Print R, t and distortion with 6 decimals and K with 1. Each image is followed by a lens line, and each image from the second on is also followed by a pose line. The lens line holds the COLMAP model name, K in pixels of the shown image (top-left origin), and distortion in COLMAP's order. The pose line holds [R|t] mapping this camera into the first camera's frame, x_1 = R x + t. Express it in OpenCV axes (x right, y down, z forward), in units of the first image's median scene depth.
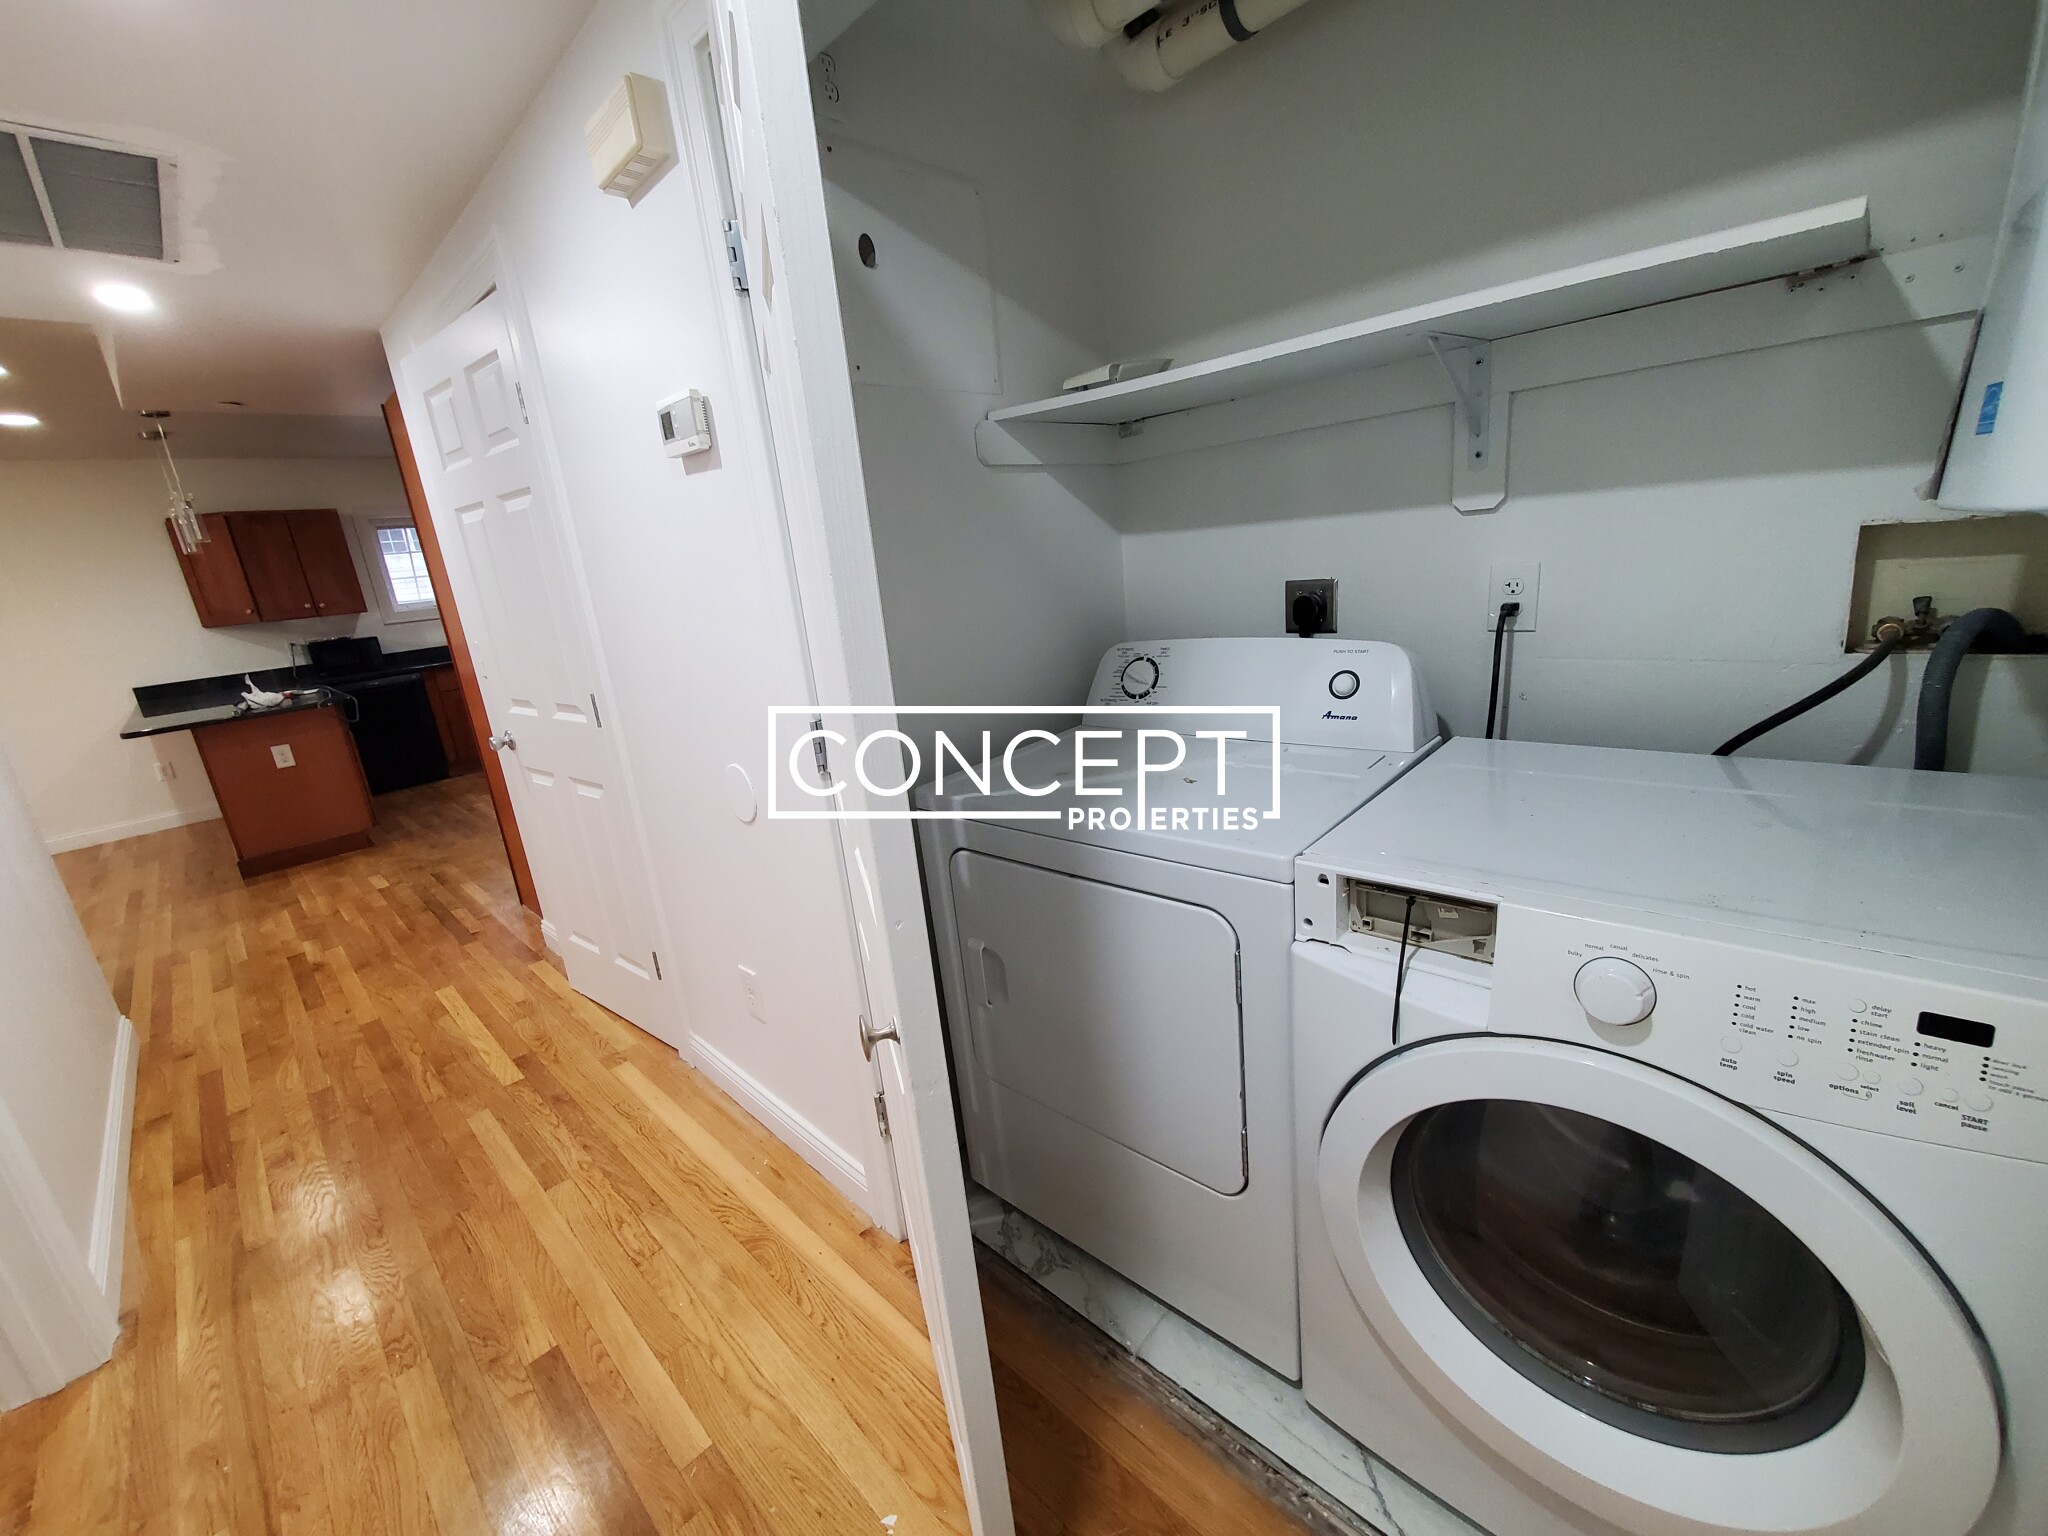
lens RADIAL K [[815.0, 0, 1013.4], [0, 815.0, 769.4], [0, 0, 1]] dist [-0.001884, -0.000346]
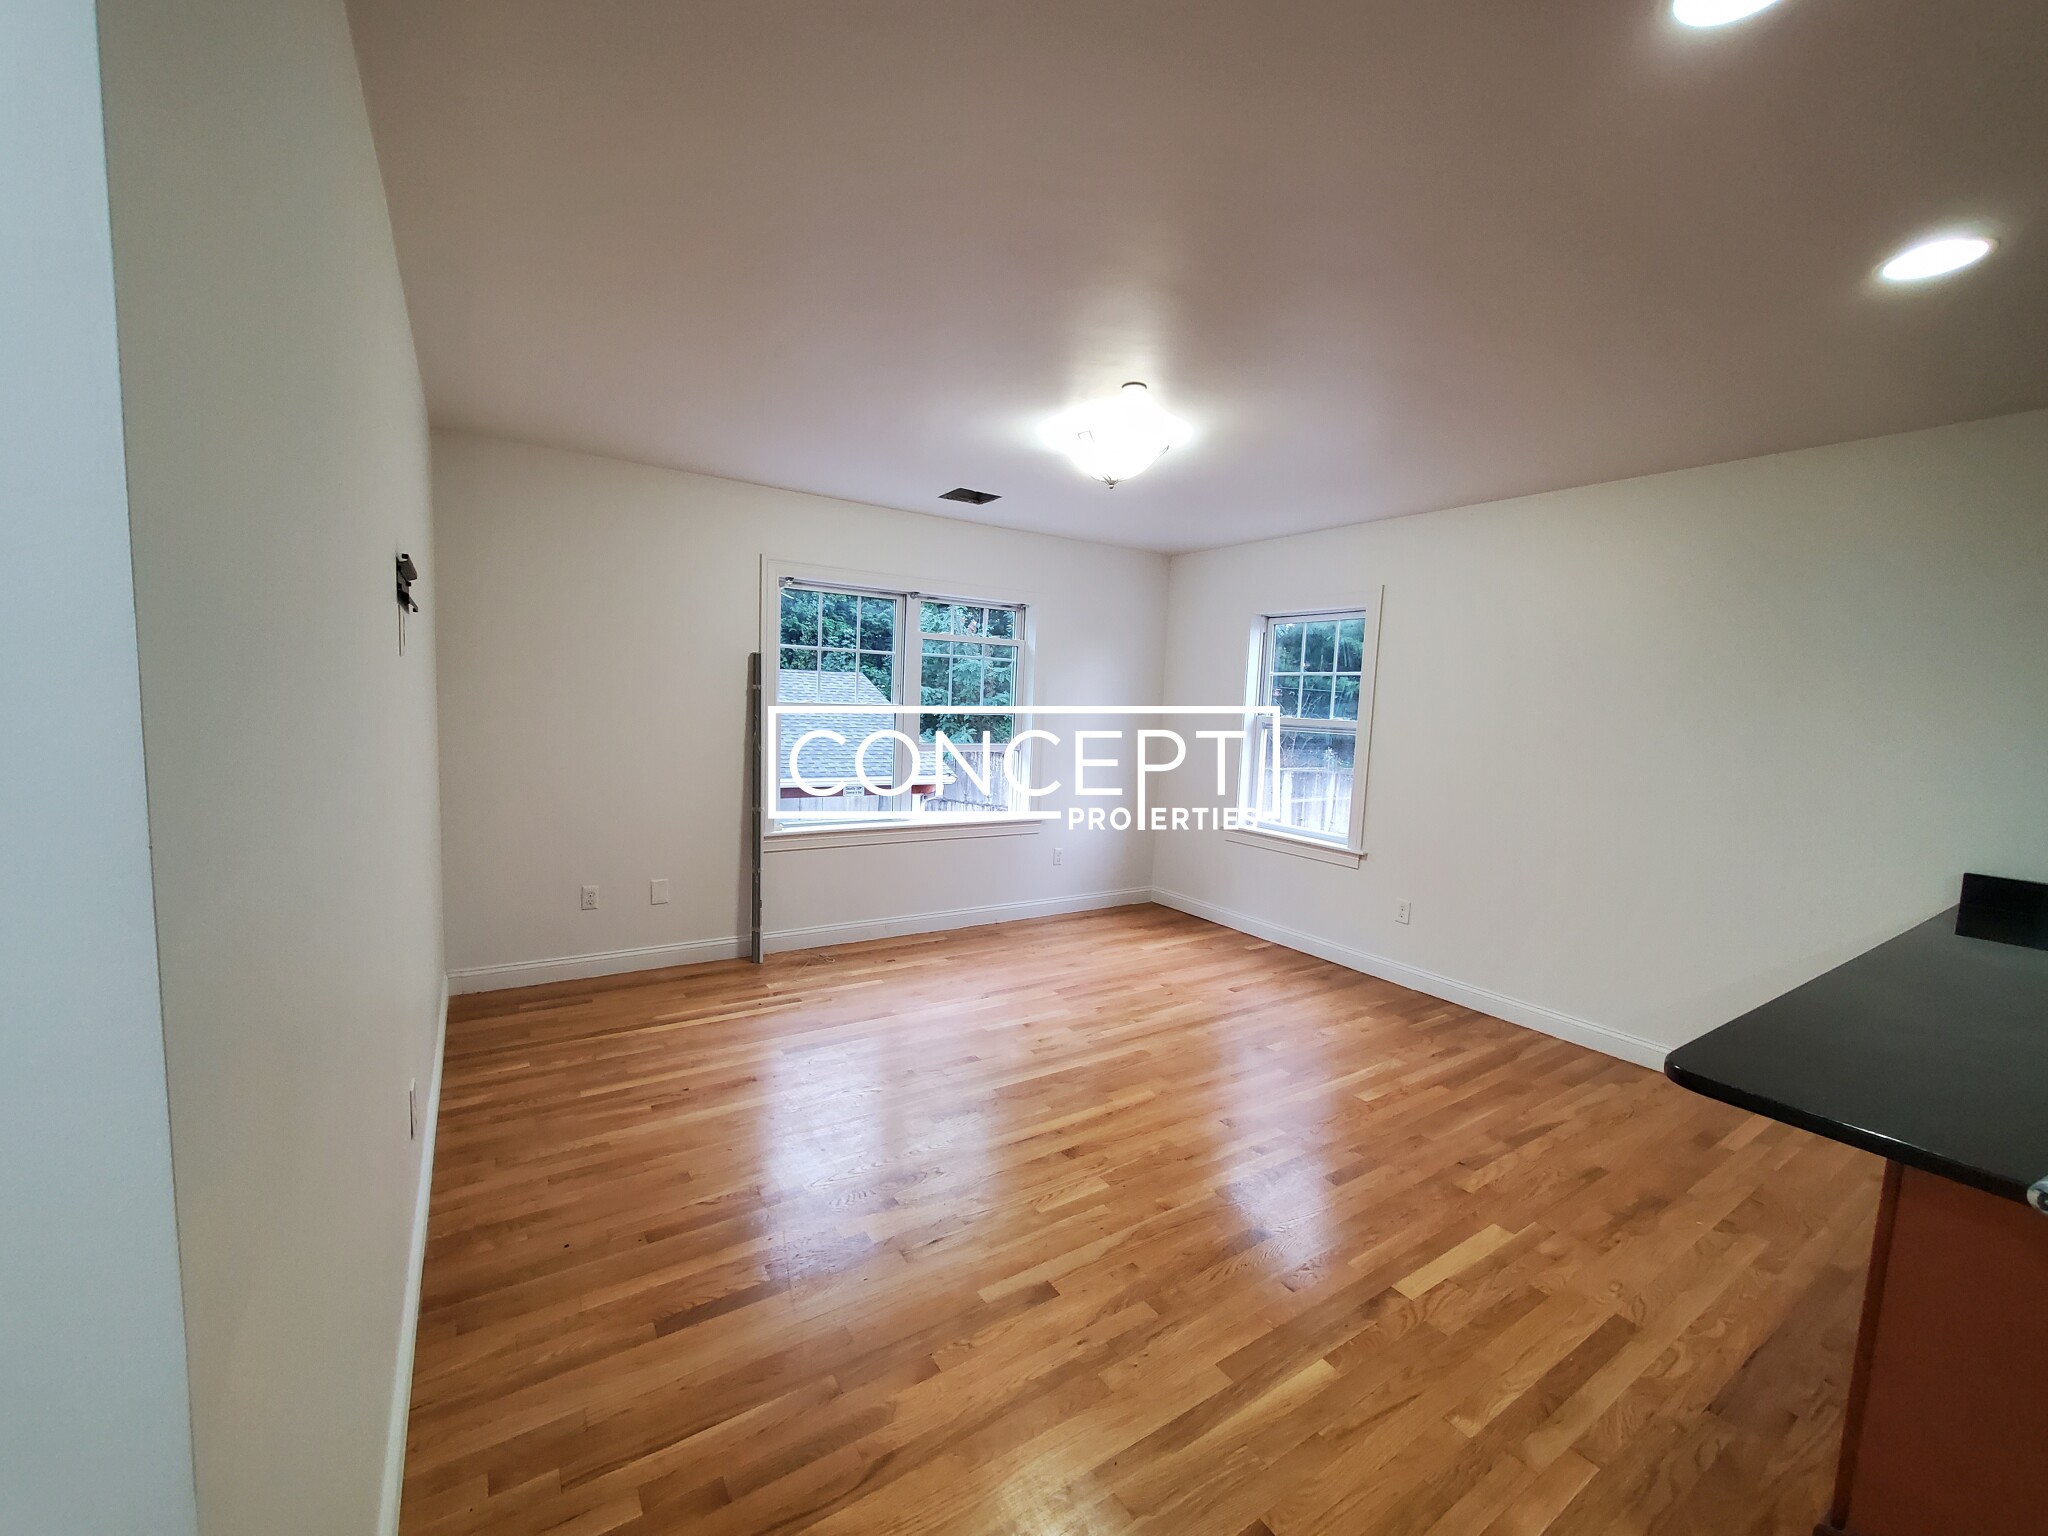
lens RADIAL K [[815.0, 0, 1018.7], [0, 815.0, 769.6], [0, 0, 1]] dist [-0.001884, -0.000346]
pose [[-0.221211, 0.177150, -0.959001, -1.278086], [-0.275453, 0.931973, 0.235696, -0.291831], [0.935517, 0.316298, -0.157366, 1.336953]]
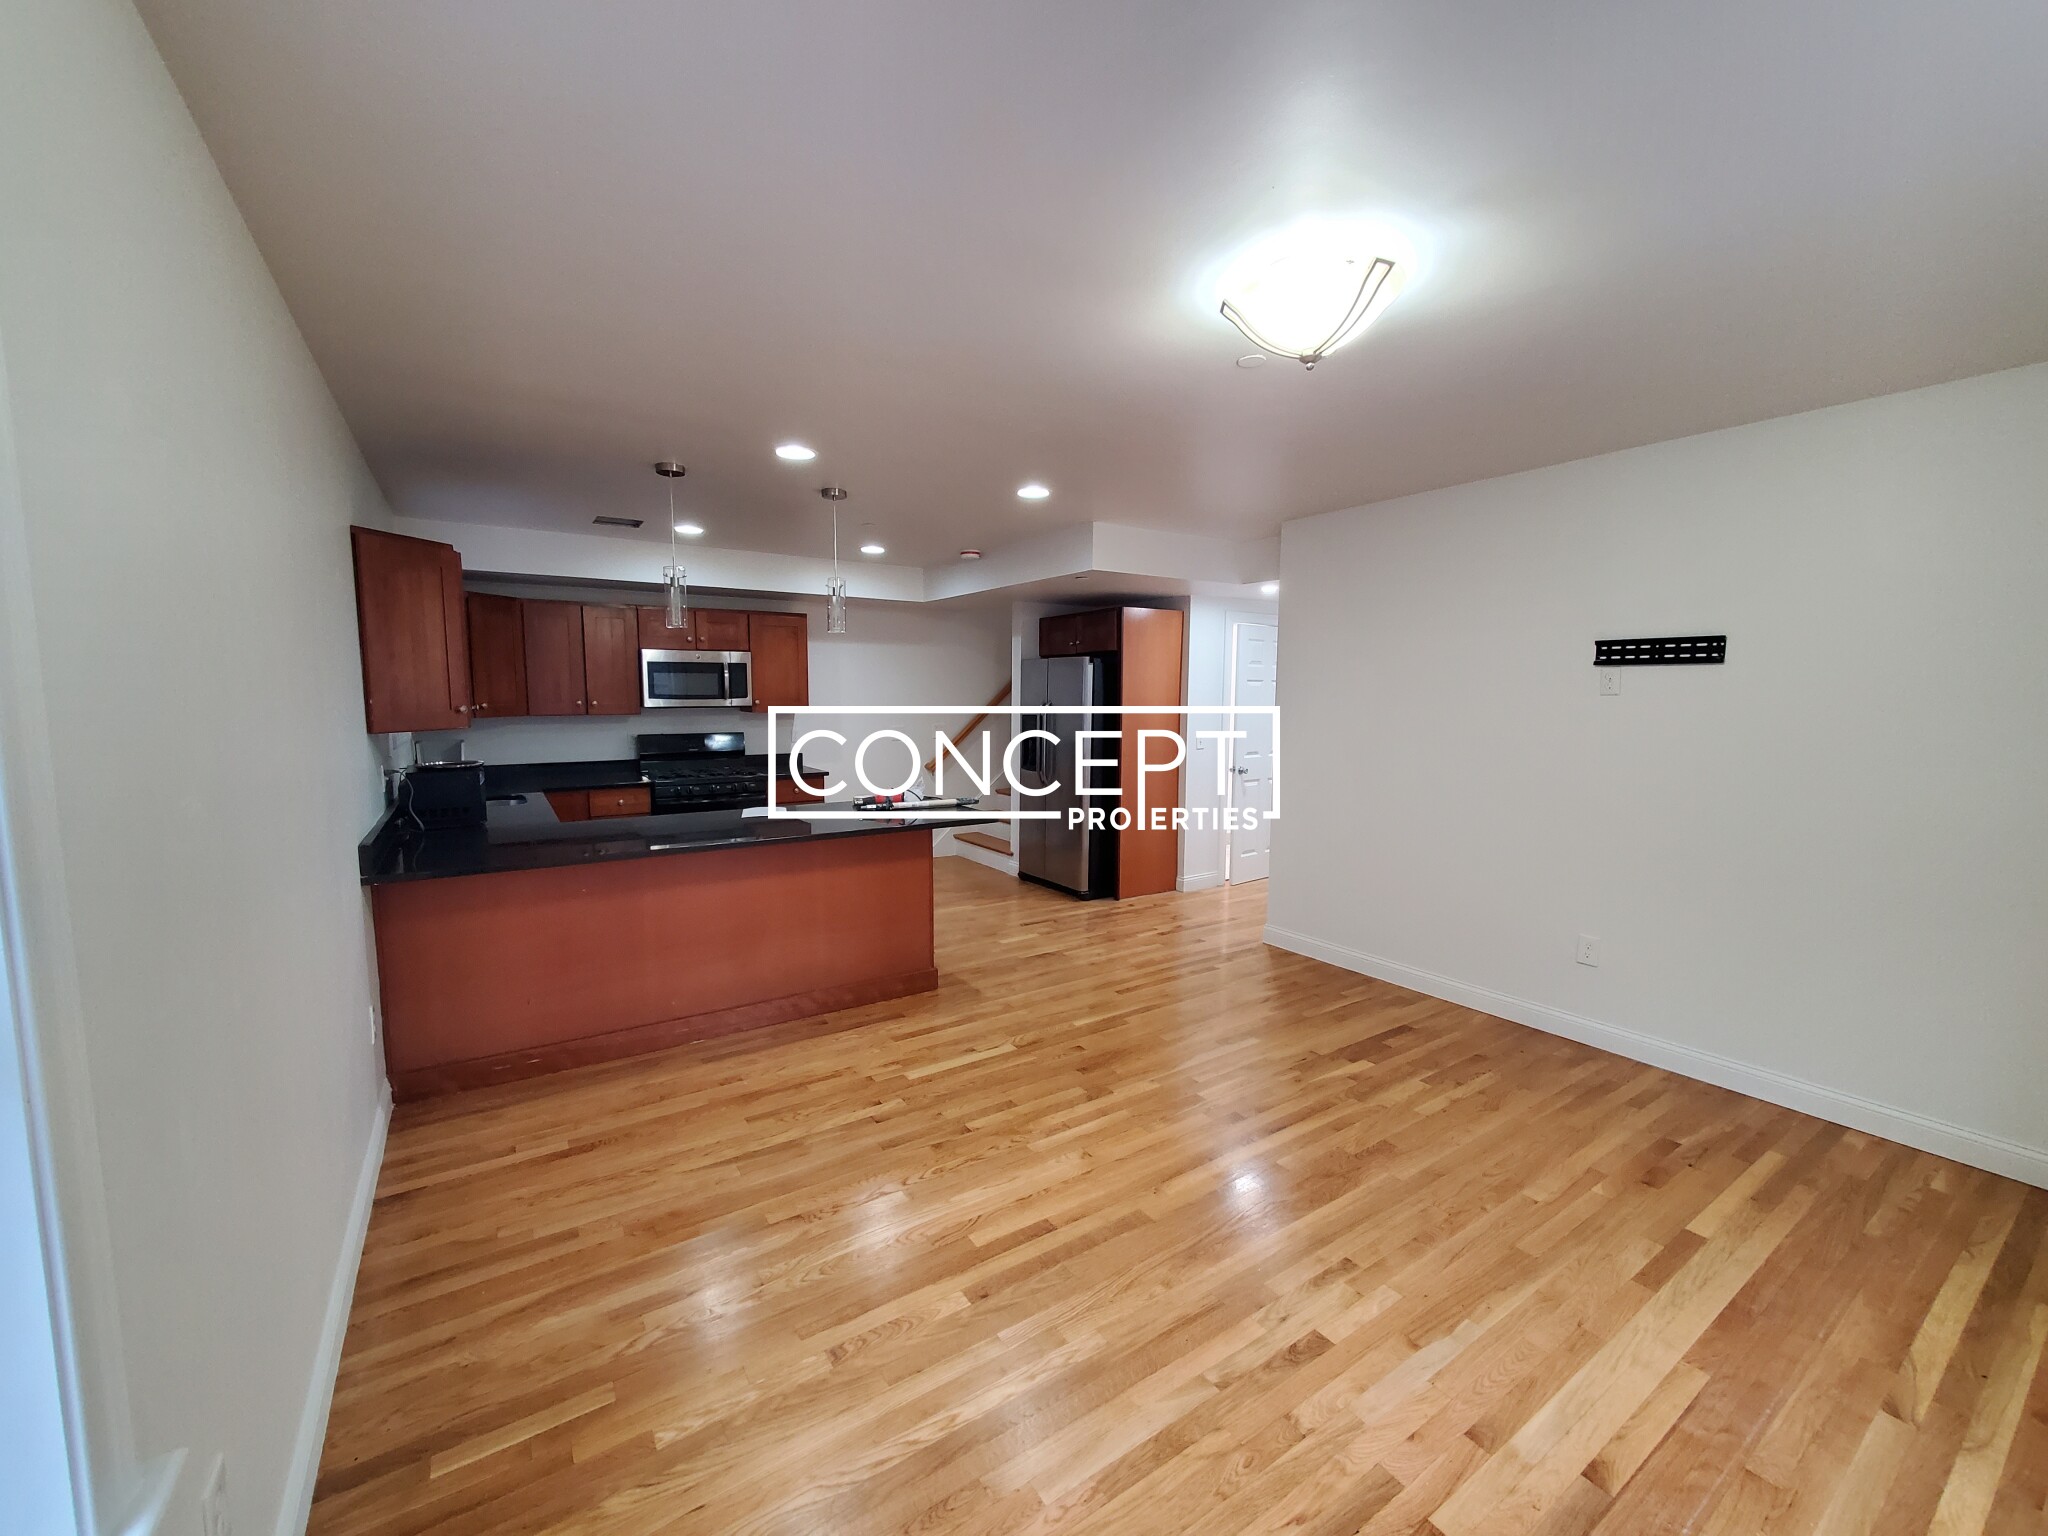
lens RADIAL K [[815.0, 0, 1012.6], [0, 815.0, 765.7], [0, 0, 1]] dist [-0.001884, -0.000346]
pose [[0.222186, 0.011453, 0.974937, -3.714936], [0.234554, 0.969938, -0.064849, -0.061011], [-0.946371, 0.243084, 0.212821, 1.323547]]
